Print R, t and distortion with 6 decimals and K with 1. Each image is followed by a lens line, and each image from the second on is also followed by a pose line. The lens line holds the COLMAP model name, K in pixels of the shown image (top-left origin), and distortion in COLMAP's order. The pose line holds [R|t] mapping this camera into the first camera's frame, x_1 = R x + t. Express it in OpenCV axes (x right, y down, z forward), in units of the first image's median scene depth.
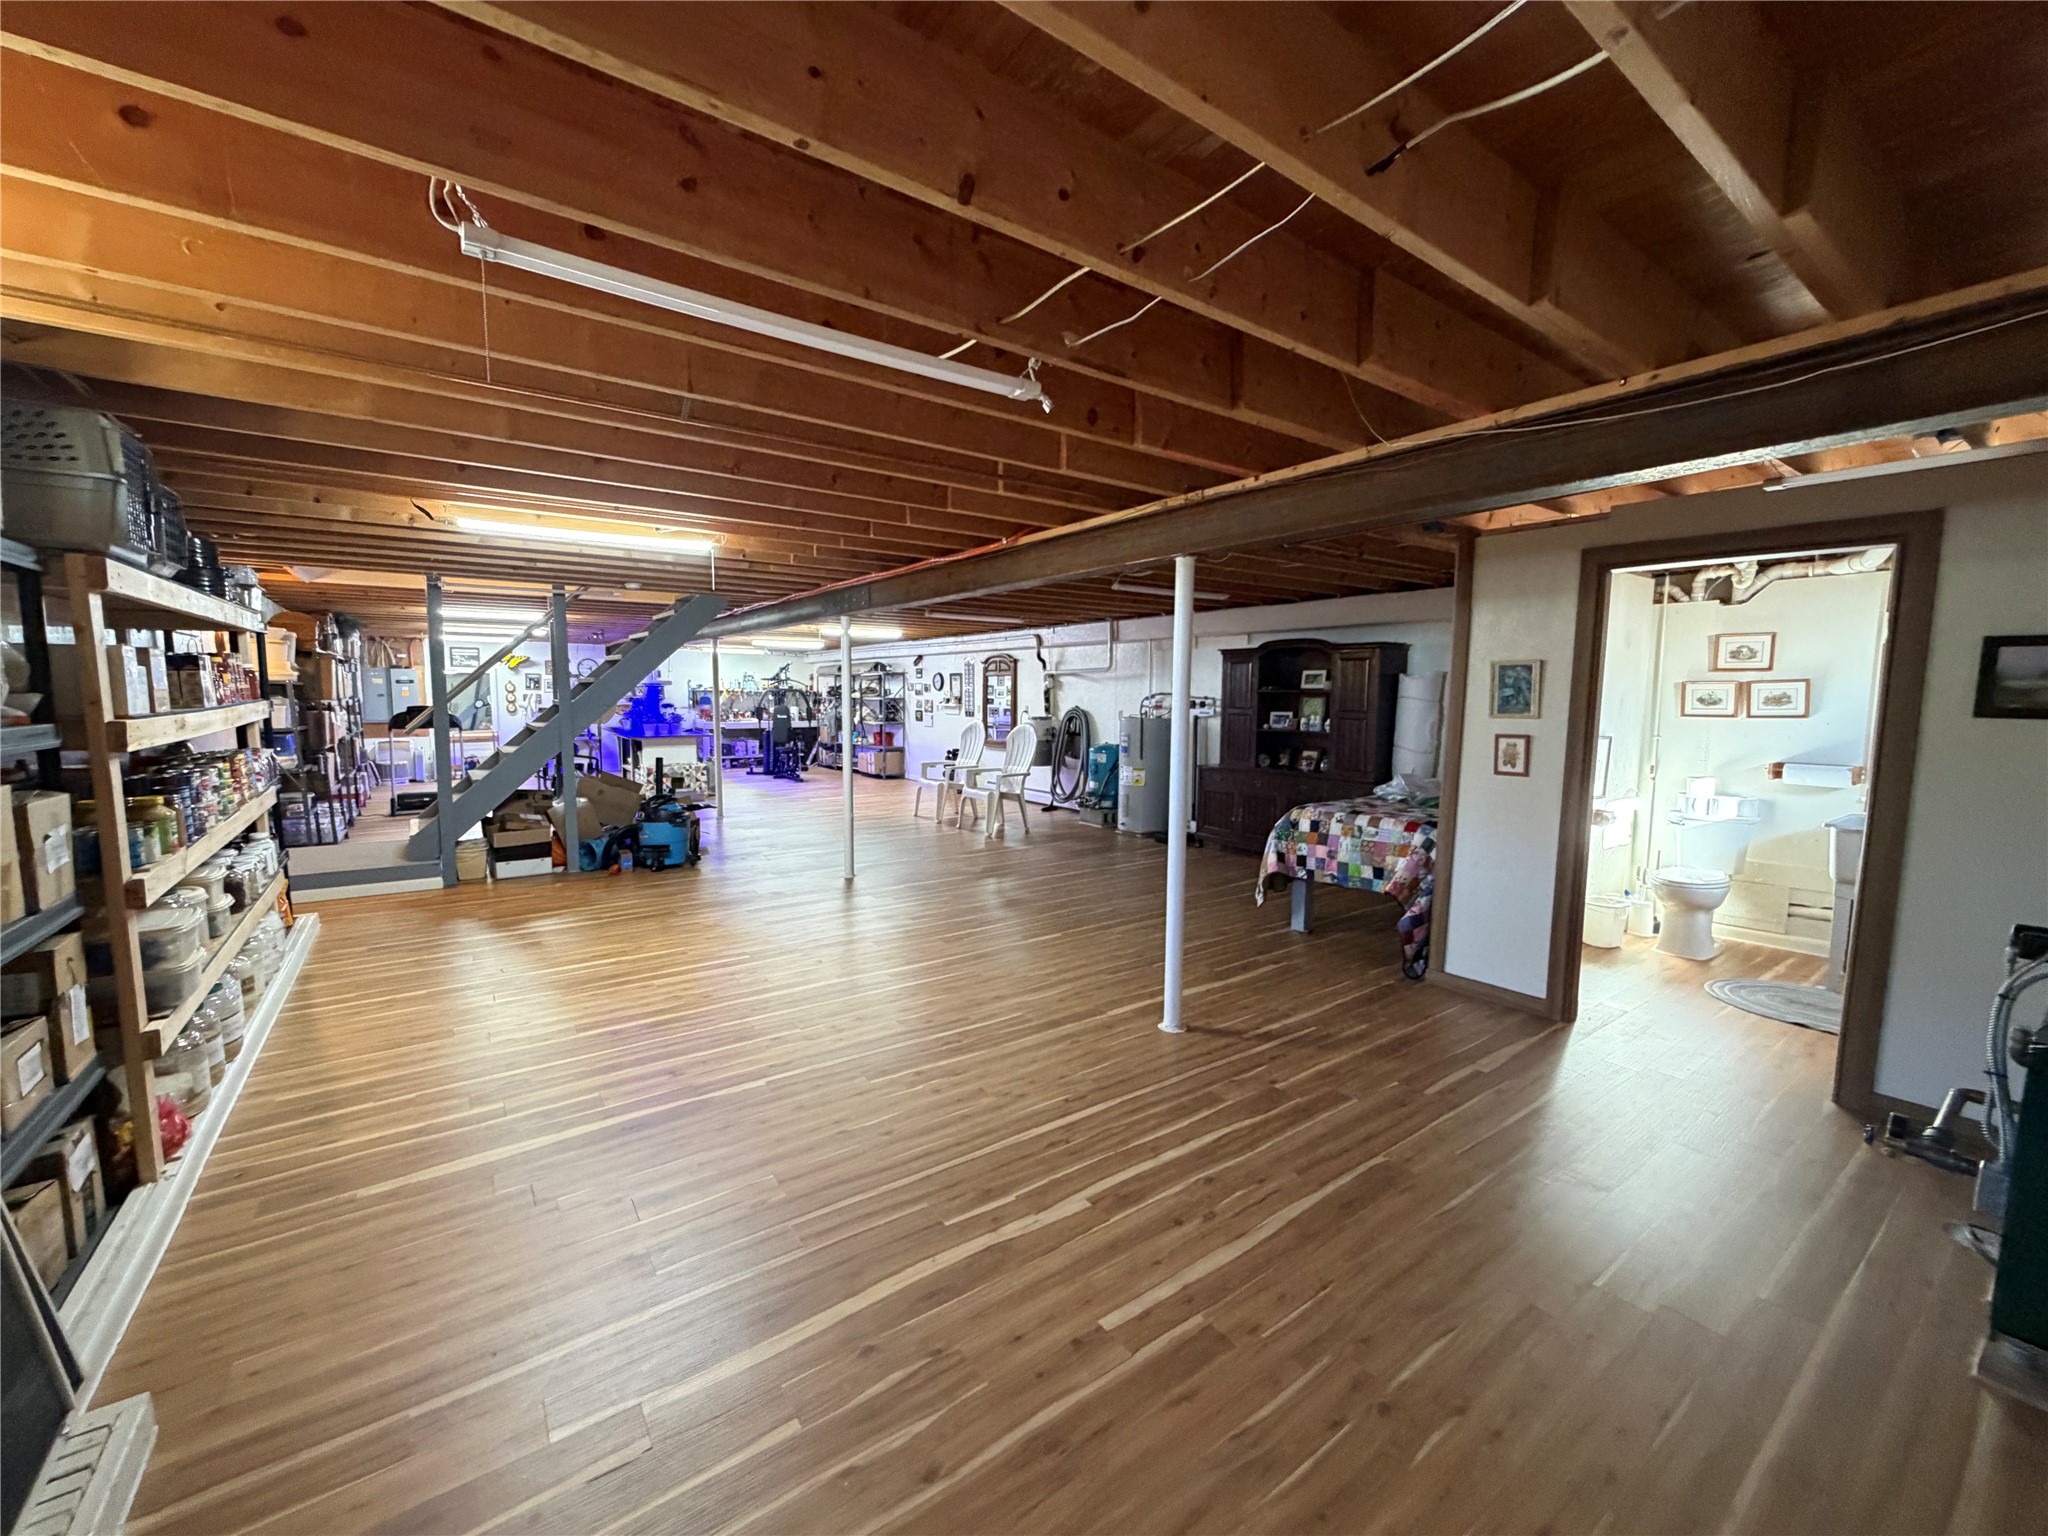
lens RADIAL K [[811.9, 0, 1019.0], [0, 811.9, 776.6], [0, 0, 1]] dist [-0.001046, 0.000154]
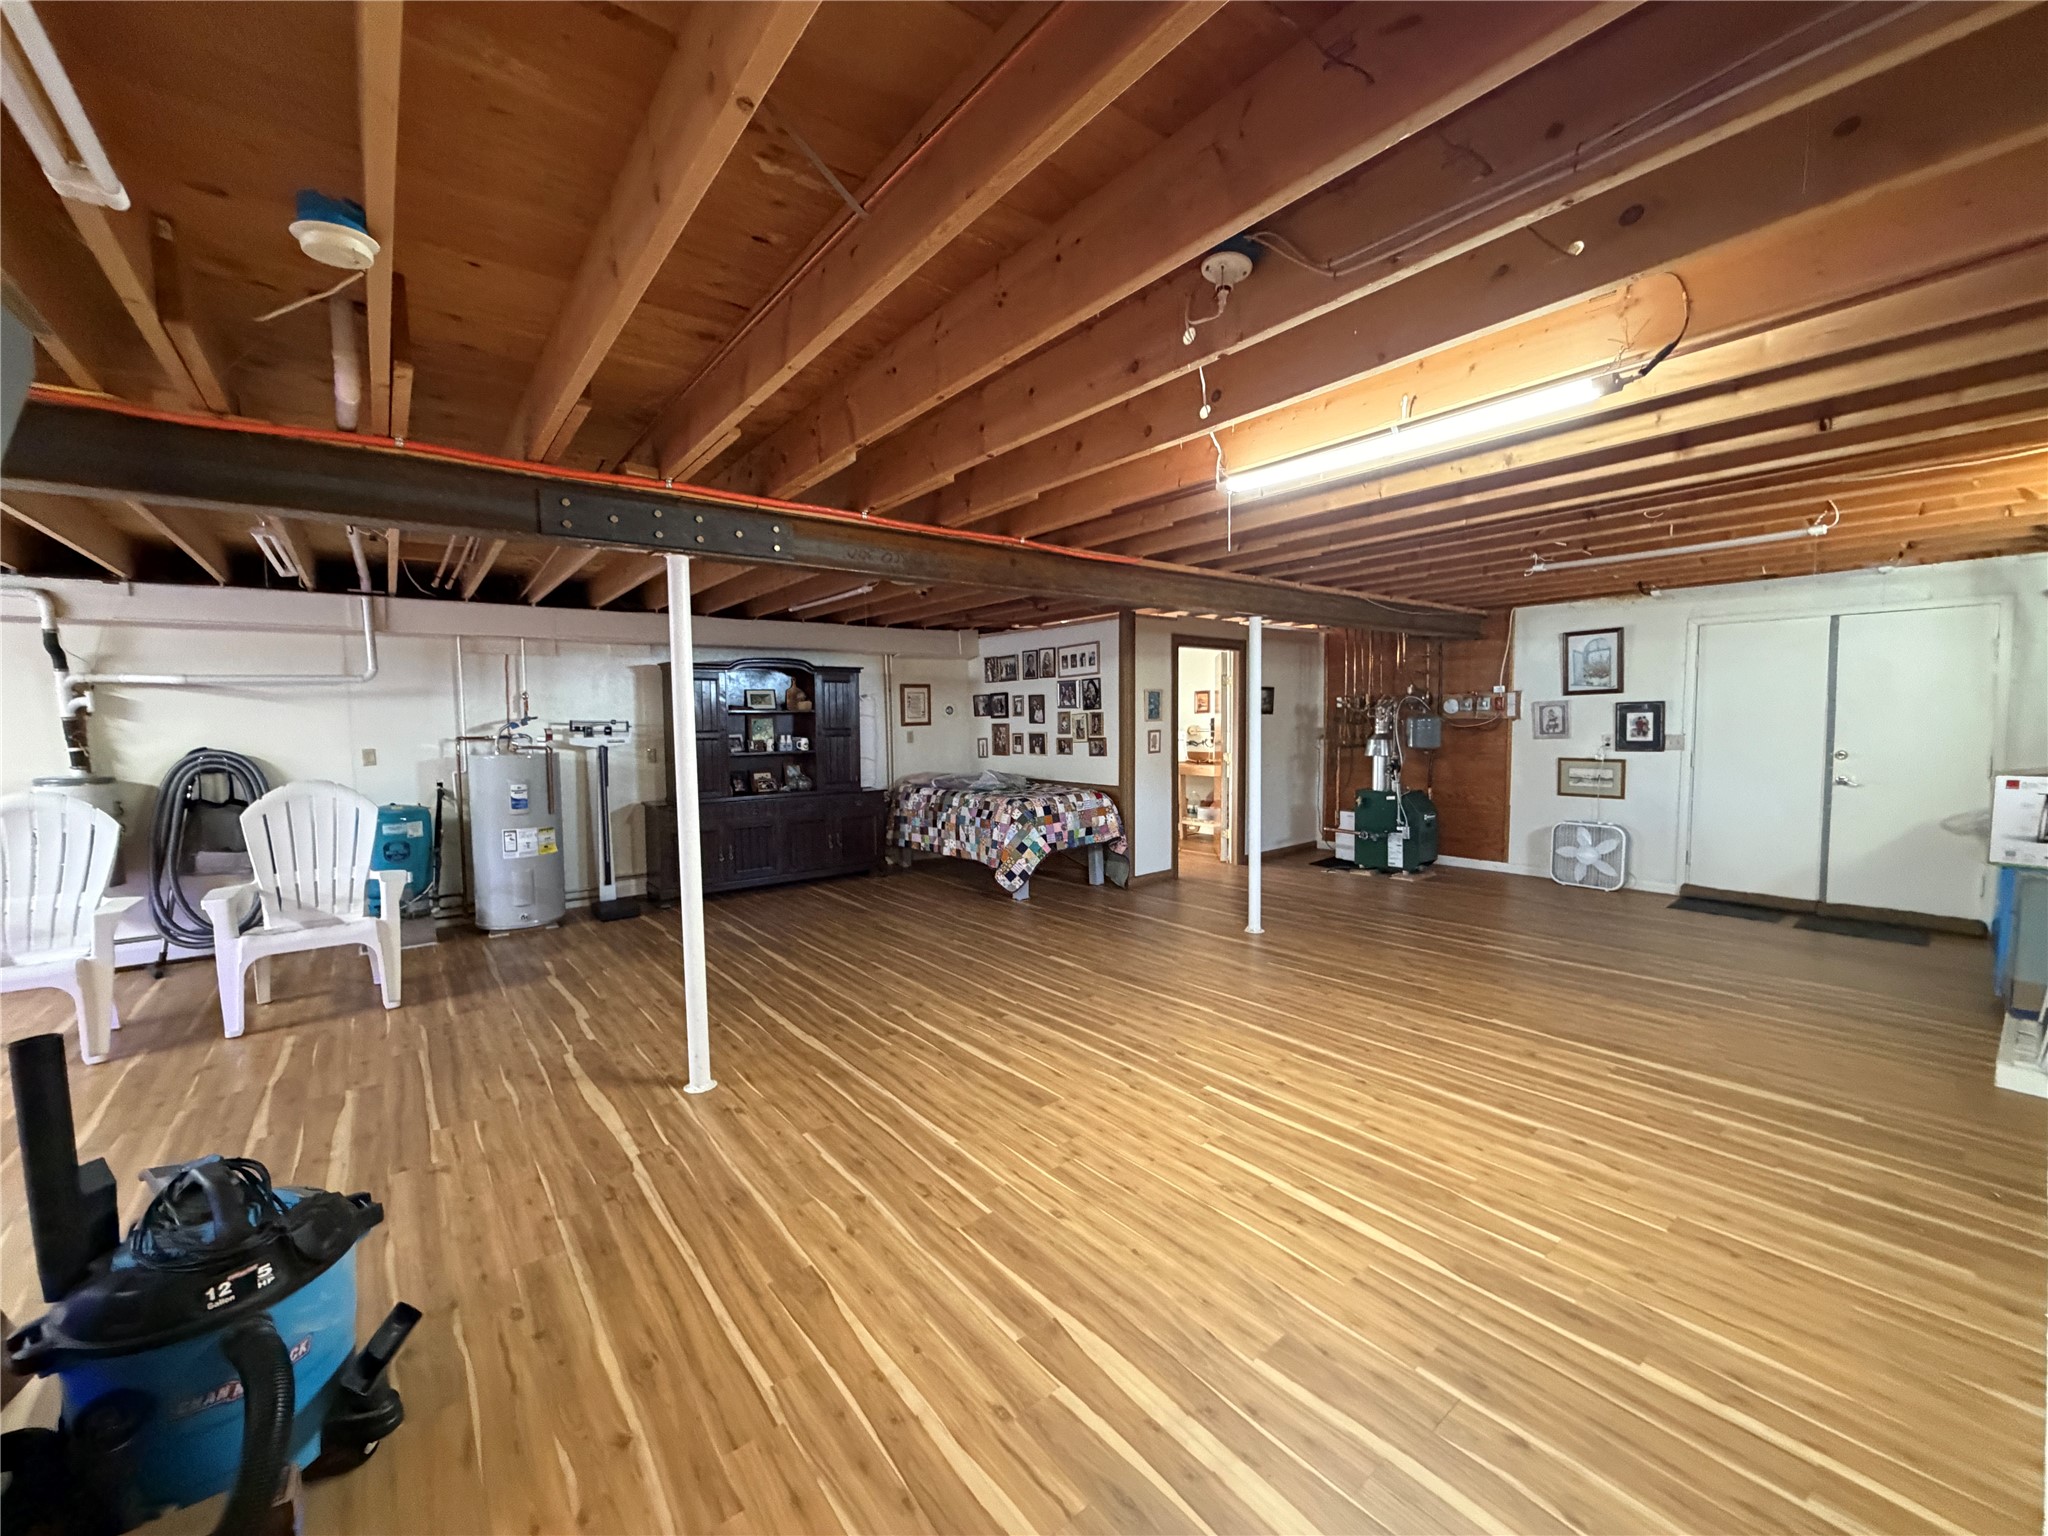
lens RADIAL K [[811.9, 0, 1022.3], [0, 811.9, 767.4], [0, 0, 1]] dist [-0.001046, 0.000154]
pose [[-0.046280, -0.070169, 0.996461, -0.991508], [0.117996, 0.990162, 0.075205, -0.117708], [-0.991935, 0.121059, -0.037545, 1.147249]]
